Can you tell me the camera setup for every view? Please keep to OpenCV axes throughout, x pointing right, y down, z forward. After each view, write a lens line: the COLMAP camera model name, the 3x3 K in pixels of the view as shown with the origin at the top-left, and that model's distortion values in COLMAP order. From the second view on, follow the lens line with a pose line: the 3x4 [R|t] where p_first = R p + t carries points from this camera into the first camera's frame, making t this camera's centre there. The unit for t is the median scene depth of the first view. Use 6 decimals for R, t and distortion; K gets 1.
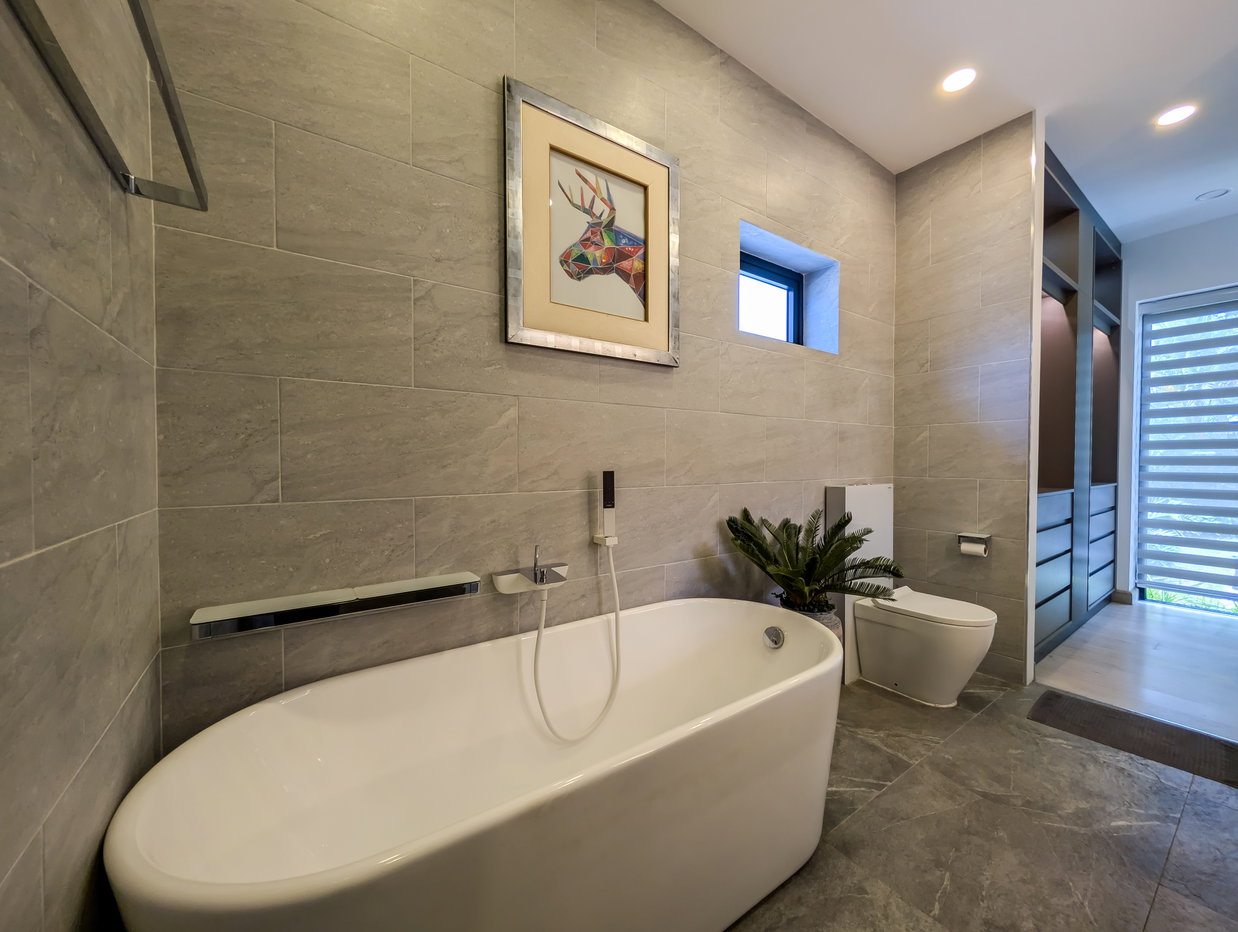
lens RADIAL K [[478.7, 0, 615.4], [0, 478.7, 464.8], [0, 0, 1]] dist [0.000161, 0.000331]
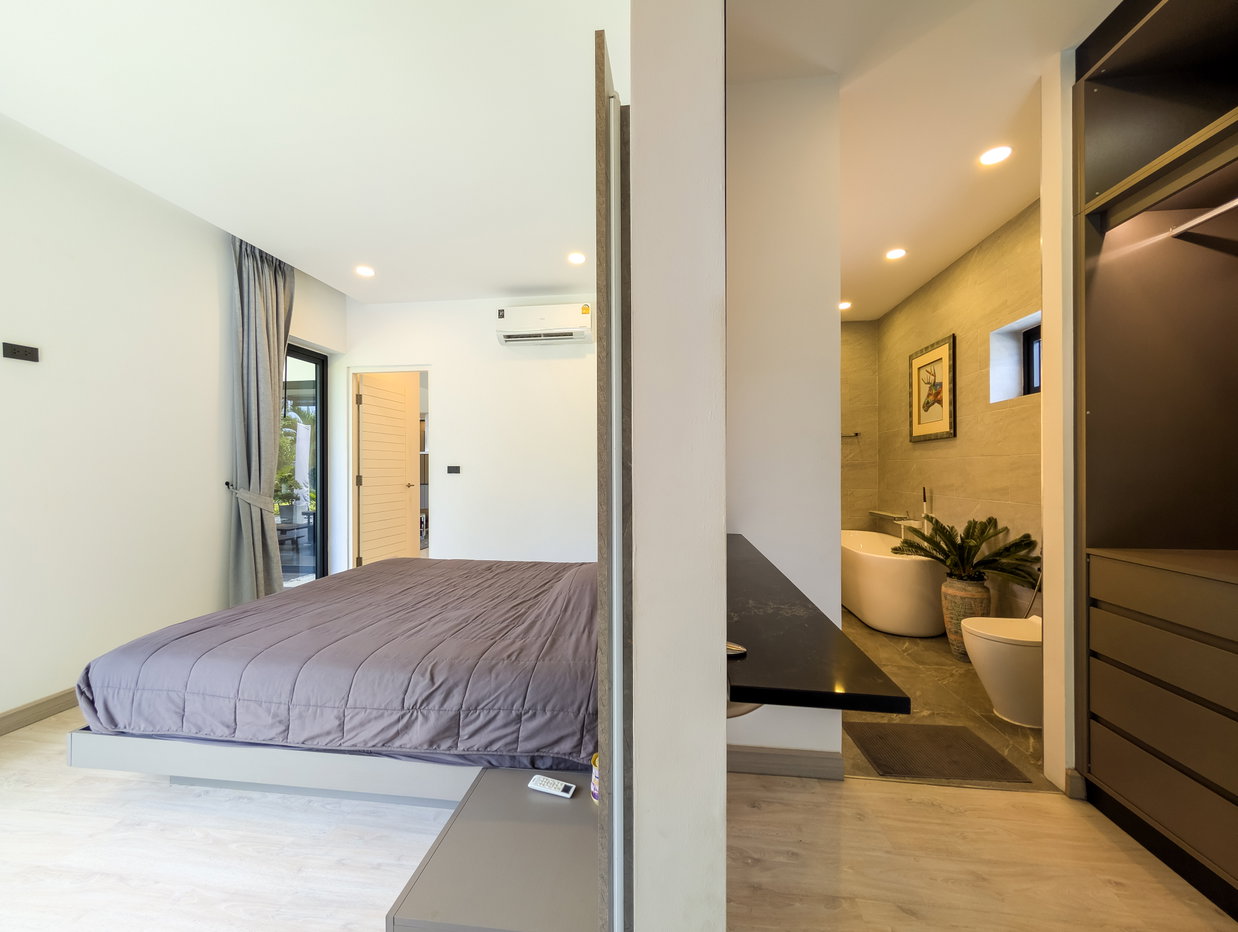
lens RADIAL K [[478.7, 0, 622.0], [0, 478.7, 470.1], [0, 0, 1]] dist [0.000161, 0.000331]
pose [[-0.670125, -0.000952, -0.742248, 2.548191], [-0.010209, 0.999916, 0.007934, -0.069427], [0.742178, 0.012894, -0.670079, 1.324410]]
